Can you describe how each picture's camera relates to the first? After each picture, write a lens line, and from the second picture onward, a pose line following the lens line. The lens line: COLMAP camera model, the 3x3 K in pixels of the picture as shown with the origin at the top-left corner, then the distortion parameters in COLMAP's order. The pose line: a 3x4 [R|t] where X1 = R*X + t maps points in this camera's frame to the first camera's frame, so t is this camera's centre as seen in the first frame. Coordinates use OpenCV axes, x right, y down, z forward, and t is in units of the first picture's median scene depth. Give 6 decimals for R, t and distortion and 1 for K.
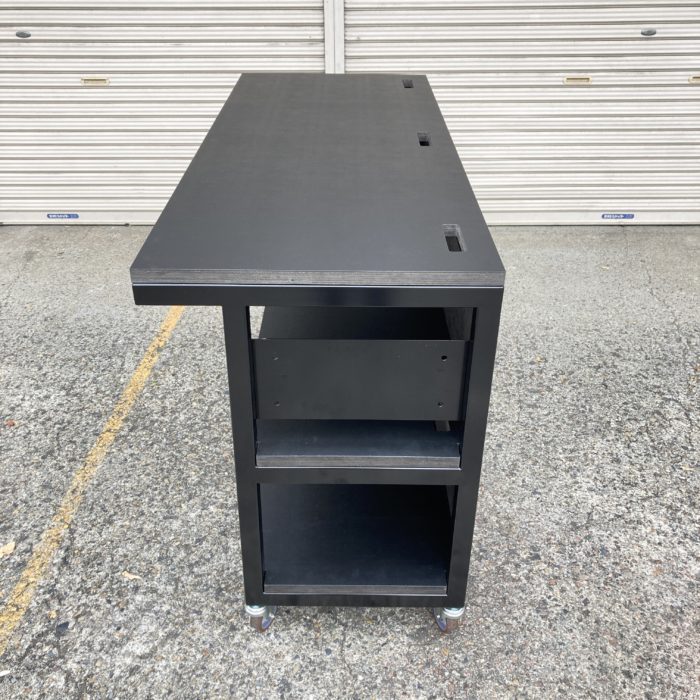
lens RADIAL K [[746.8, 0, 353.0], [0, 746.8, 349.2], [0, 0, 1]] dist [-0.003656, 0.000000]
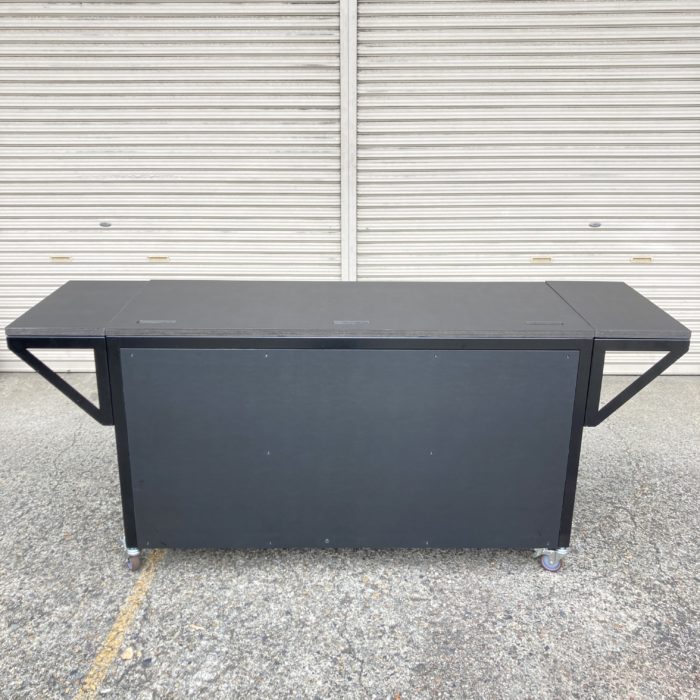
lens RADIAL K [[746.8, 0, 354.4], [0, 746.8, 350.6], [0, 0, 1]] dist [-0.003656, 0.000000]
pose [[0.999989, 0.004603, -0.001045, -0.020356], [-0.004720, 0.977399, -0.211350, 0.090613], [0.000048, 0.211352, 0.977410, -0.320428]]
